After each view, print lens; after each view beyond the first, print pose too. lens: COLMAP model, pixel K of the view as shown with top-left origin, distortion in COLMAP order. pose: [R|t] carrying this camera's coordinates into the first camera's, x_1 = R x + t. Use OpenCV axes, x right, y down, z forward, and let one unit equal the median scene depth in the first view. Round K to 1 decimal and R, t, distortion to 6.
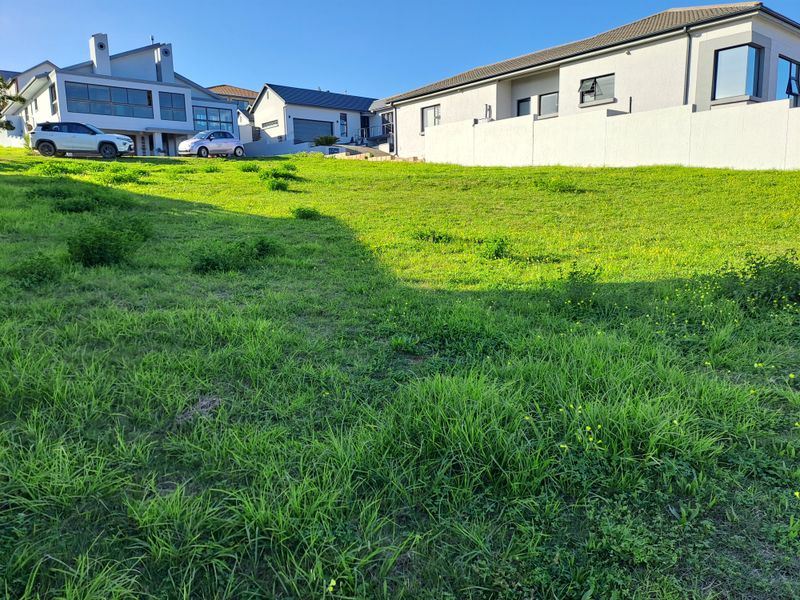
lens RADIAL K [[595.7, 0, 411.6], [0, 595.7, 307.5], [0, 0, 1]] dist [0.090541, -0.089178]
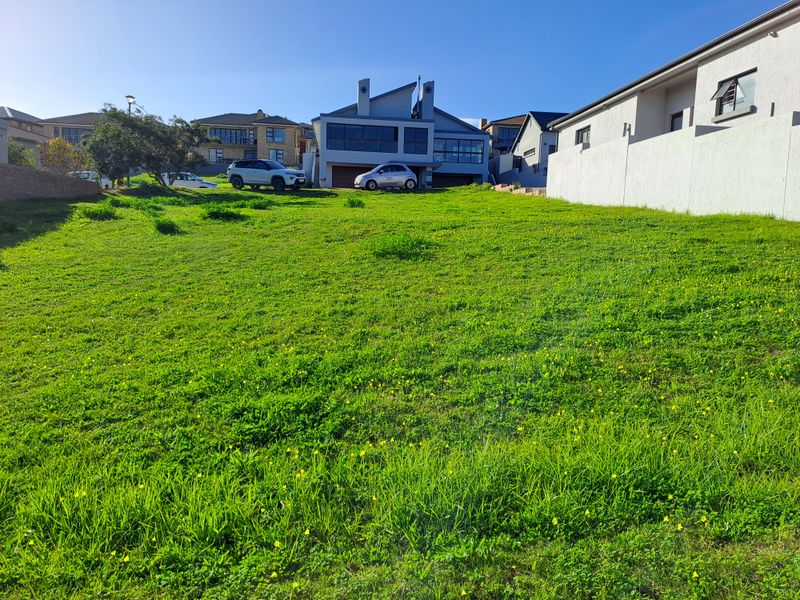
lens RADIAL K [[595.7, 0, 412.3], [0, 595.7, 307.2], [0, 0, 1]] dist [0.090541, -0.089178]
pose [[0.839368, 0.111861, -0.531929, 0.324561], [-0.133442, 0.991054, -0.002155, -0.068397], [0.526929, 0.072790, 0.846786, 0.223756]]
